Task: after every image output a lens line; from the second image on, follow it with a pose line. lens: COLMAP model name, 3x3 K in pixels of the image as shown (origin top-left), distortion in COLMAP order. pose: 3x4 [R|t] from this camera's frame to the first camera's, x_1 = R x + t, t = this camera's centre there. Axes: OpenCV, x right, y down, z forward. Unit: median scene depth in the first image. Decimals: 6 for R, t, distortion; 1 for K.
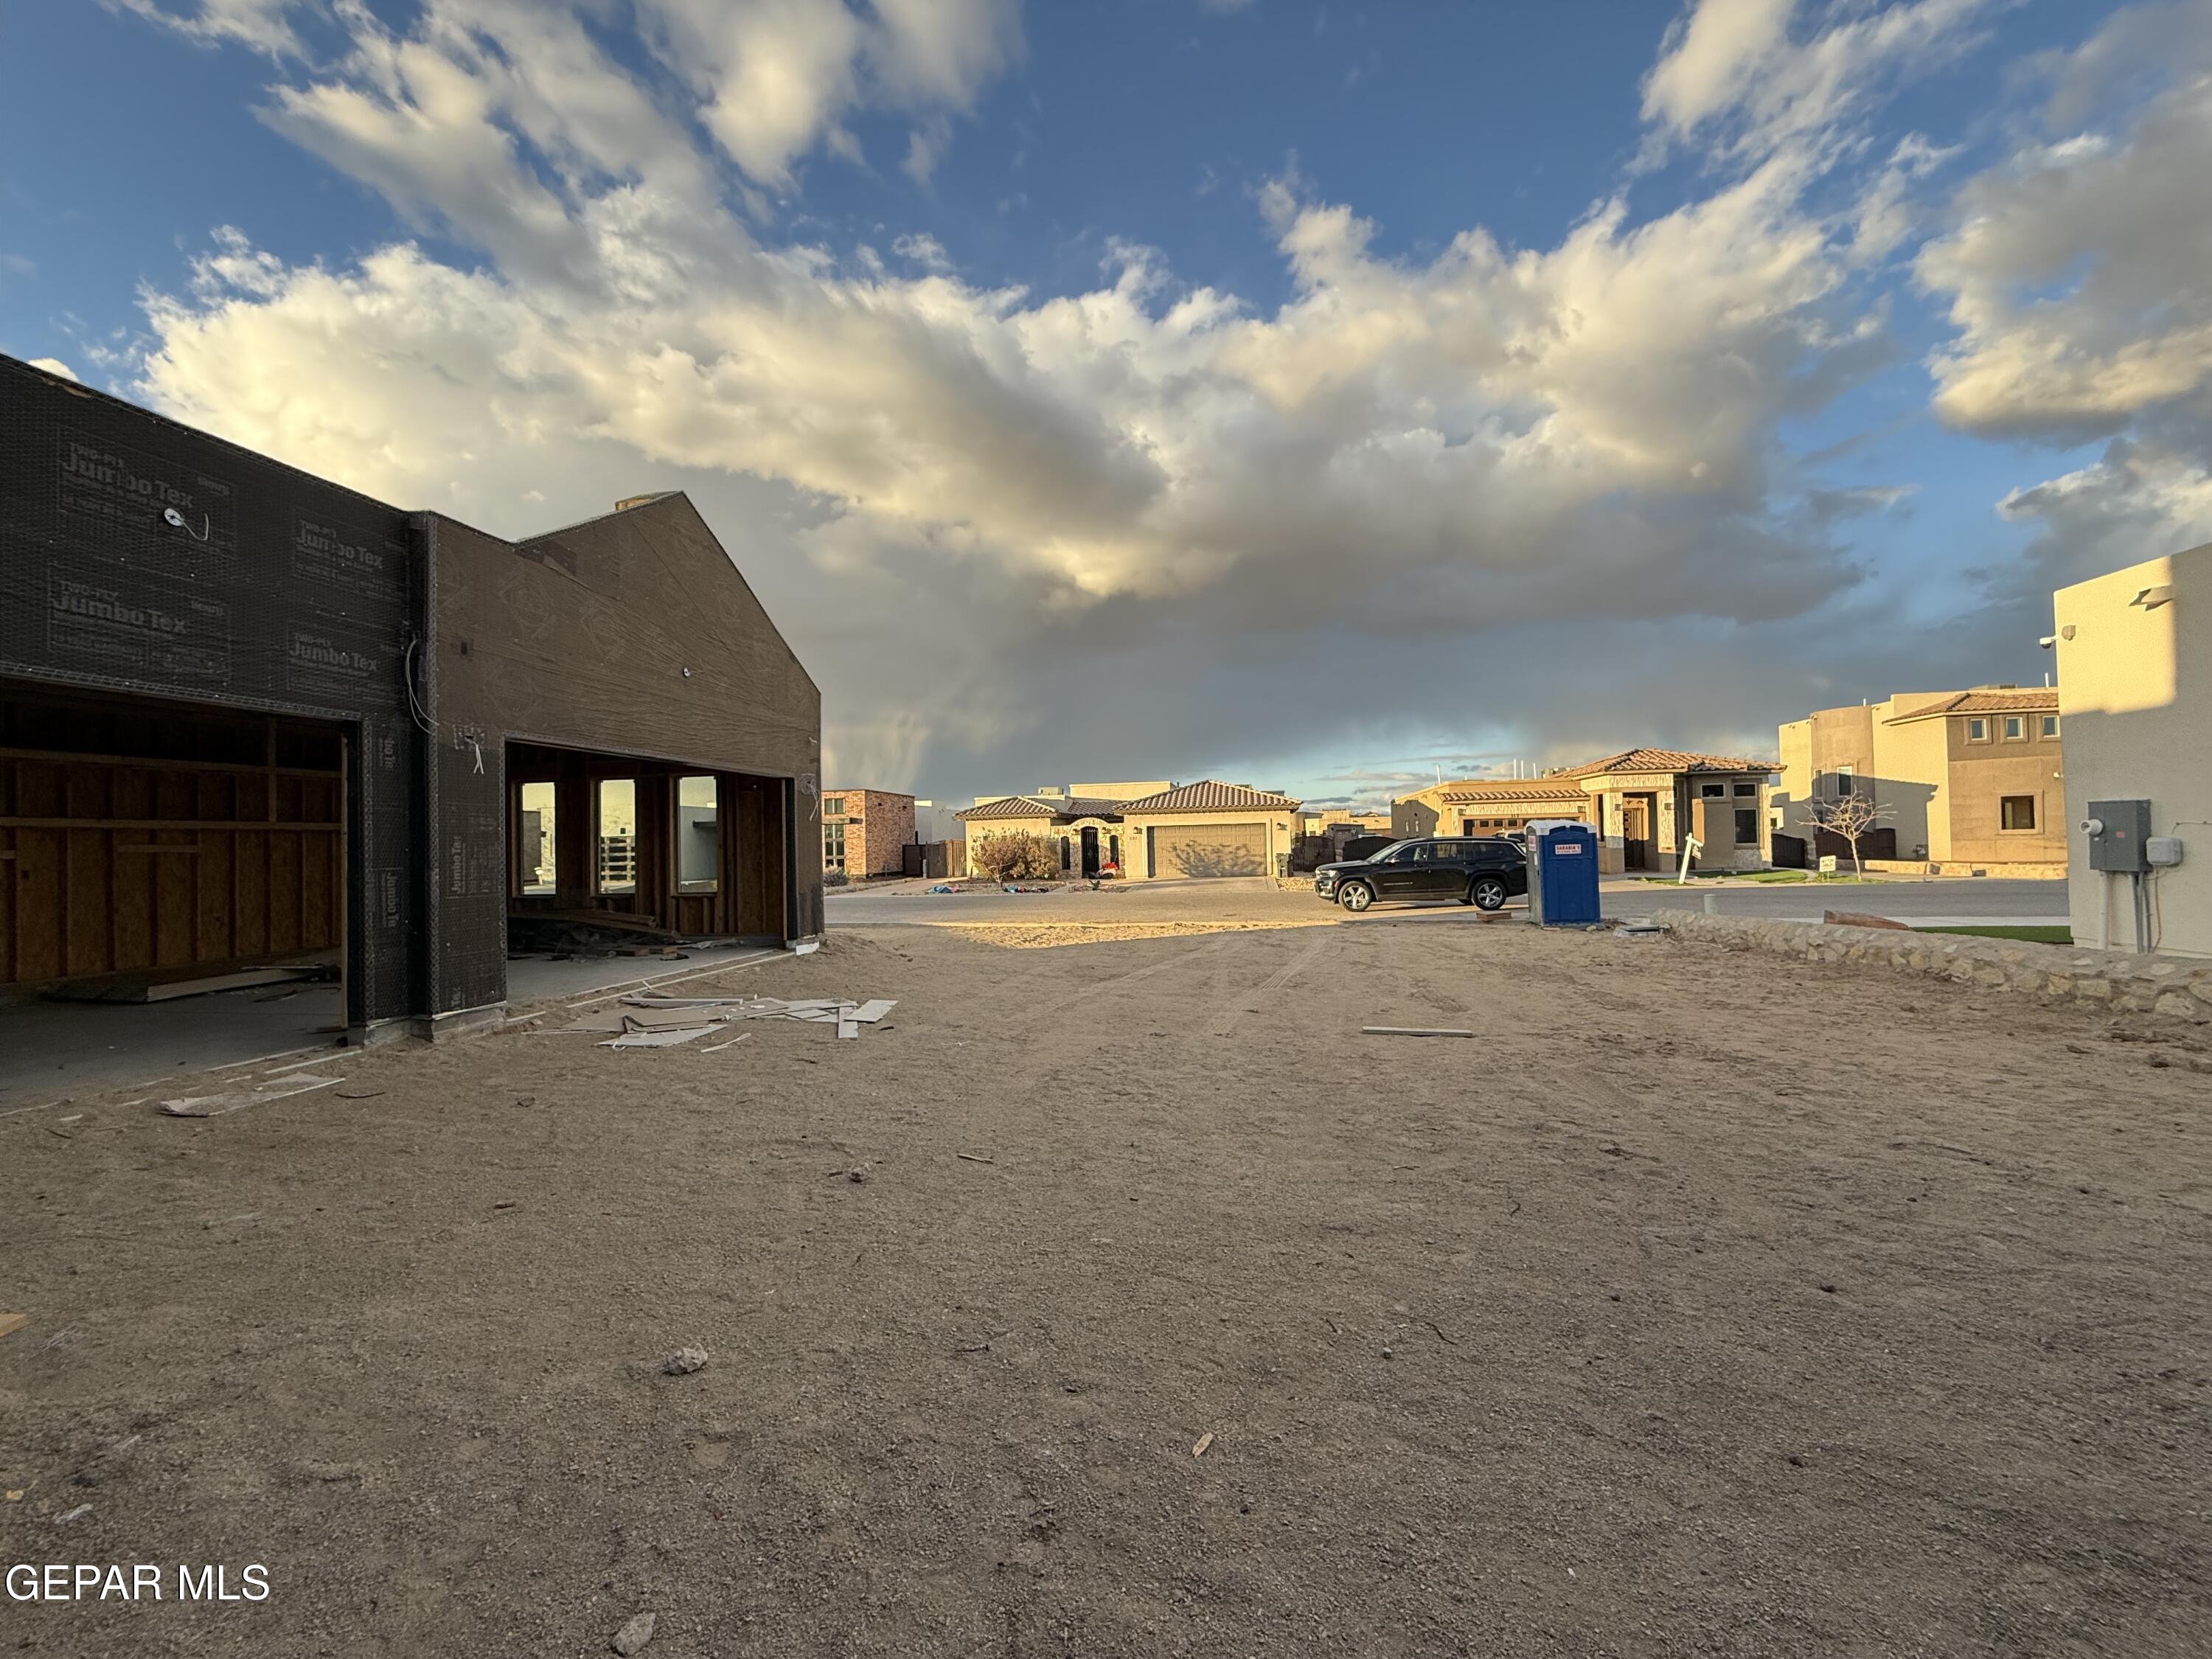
lens RADIAL K [[889.9, 0, 1099.4], [0, 889.9, 835.8], [0, 0, 1]] dist [0.001251, -0.000131]
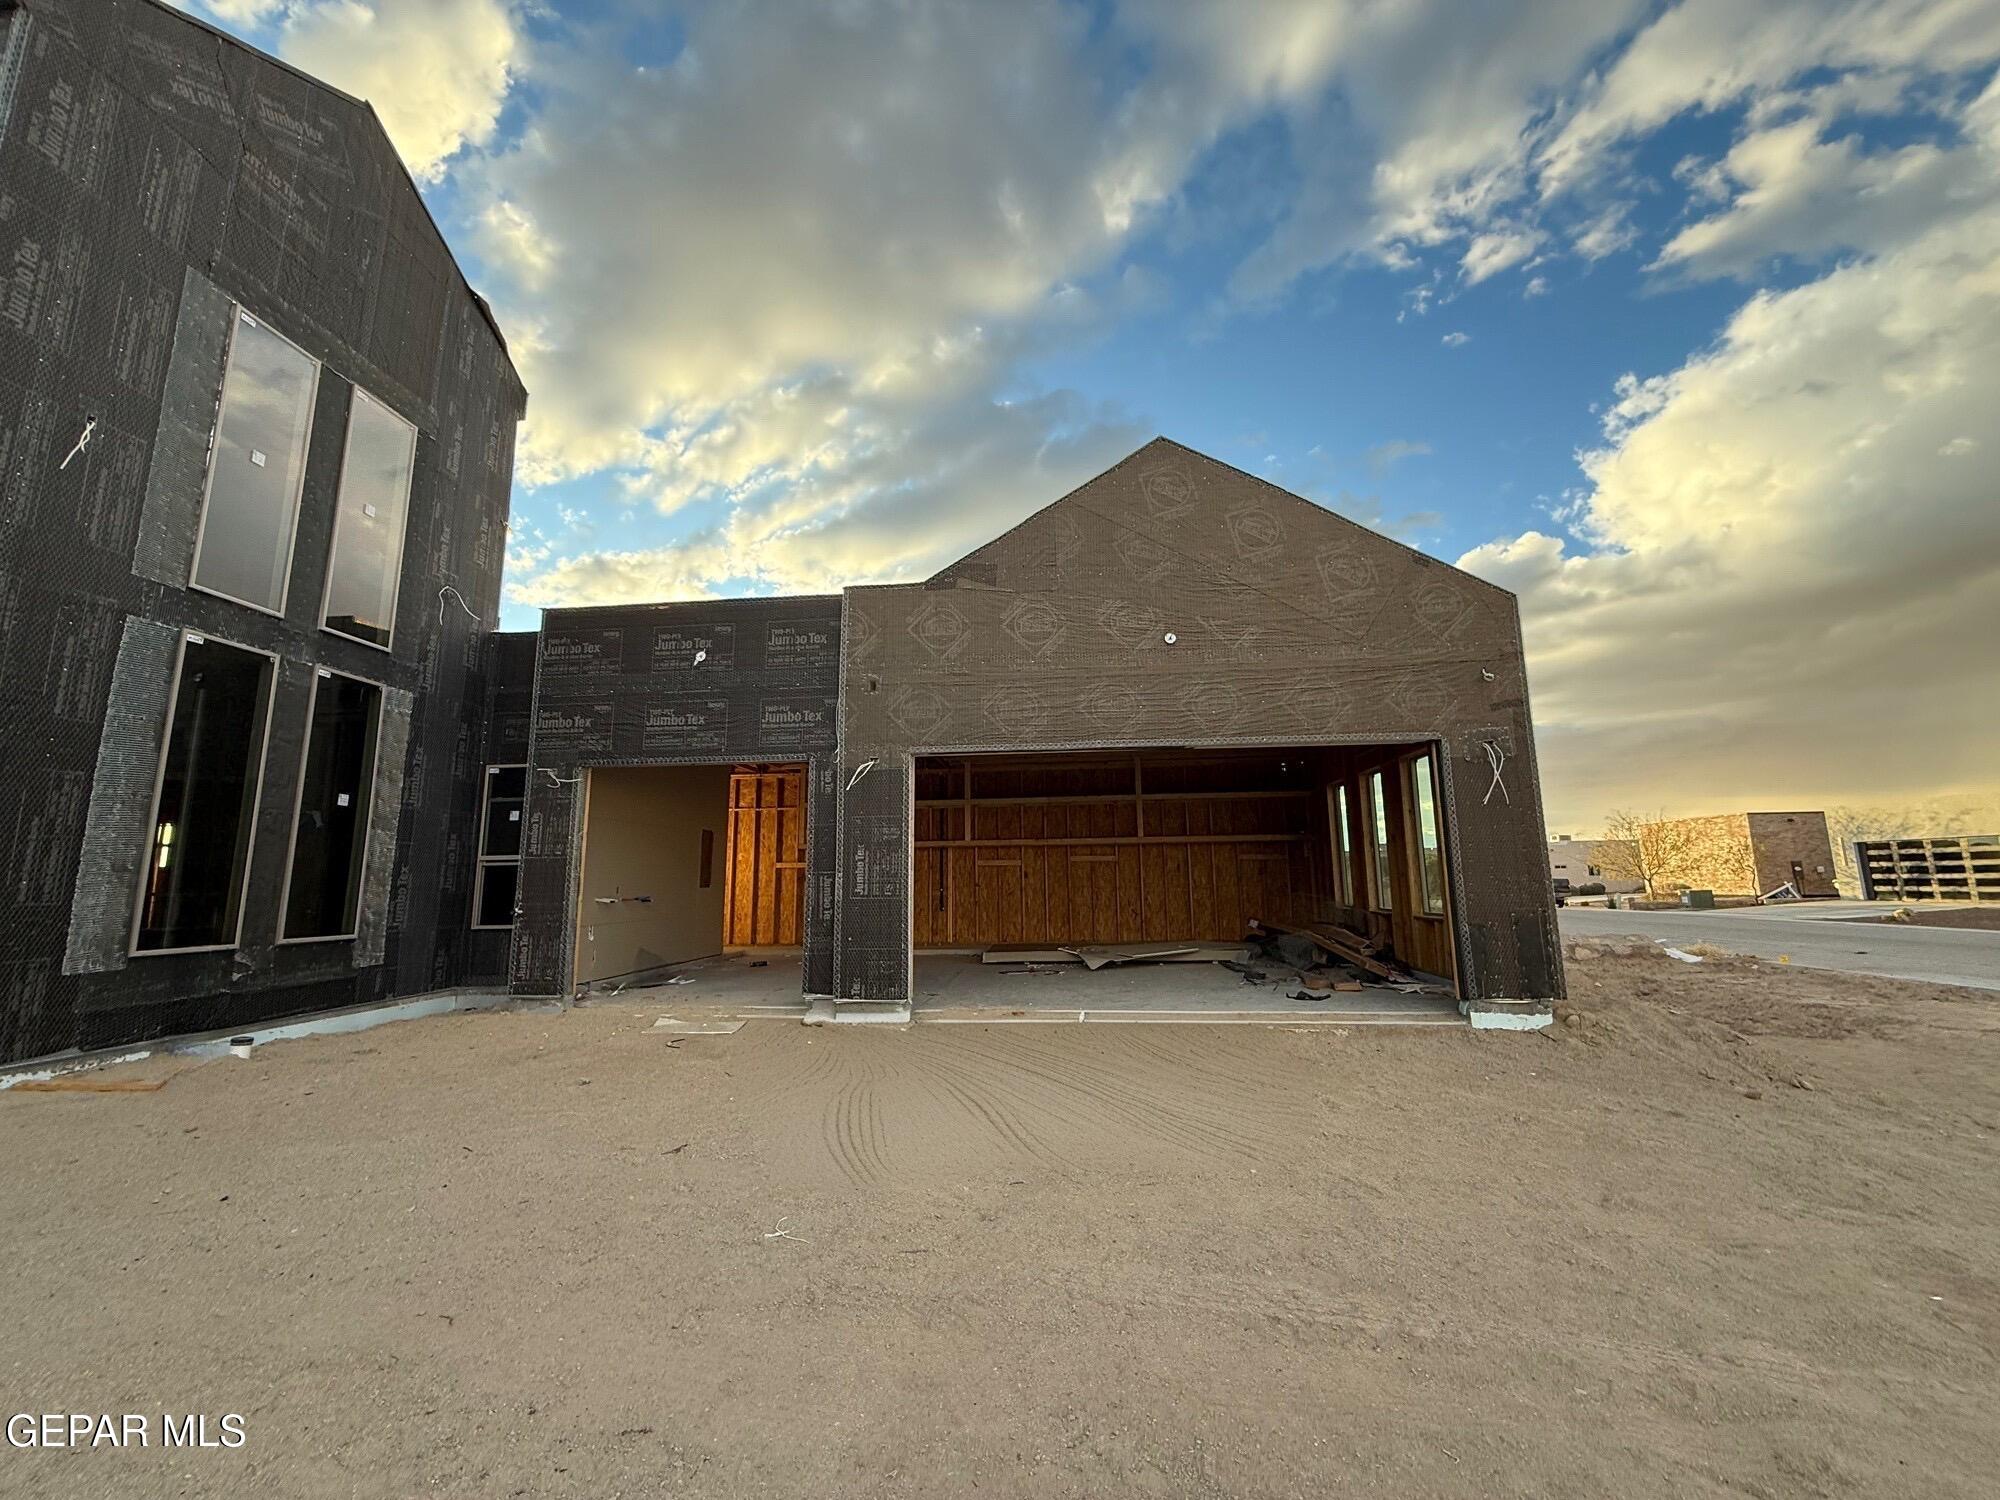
lens RADIAL K [[789.9, 0, 998.0], [0, 789.9, 746.2], [0, 0, 1]] dist [-0.015889, -0.000626]
pose [[0.070438, -0.148340, -0.986425, 0.186200], [0.018817, 0.988903, -0.147369, 0.016166], [0.997339, -0.008181, 0.072448, 0.621045]]
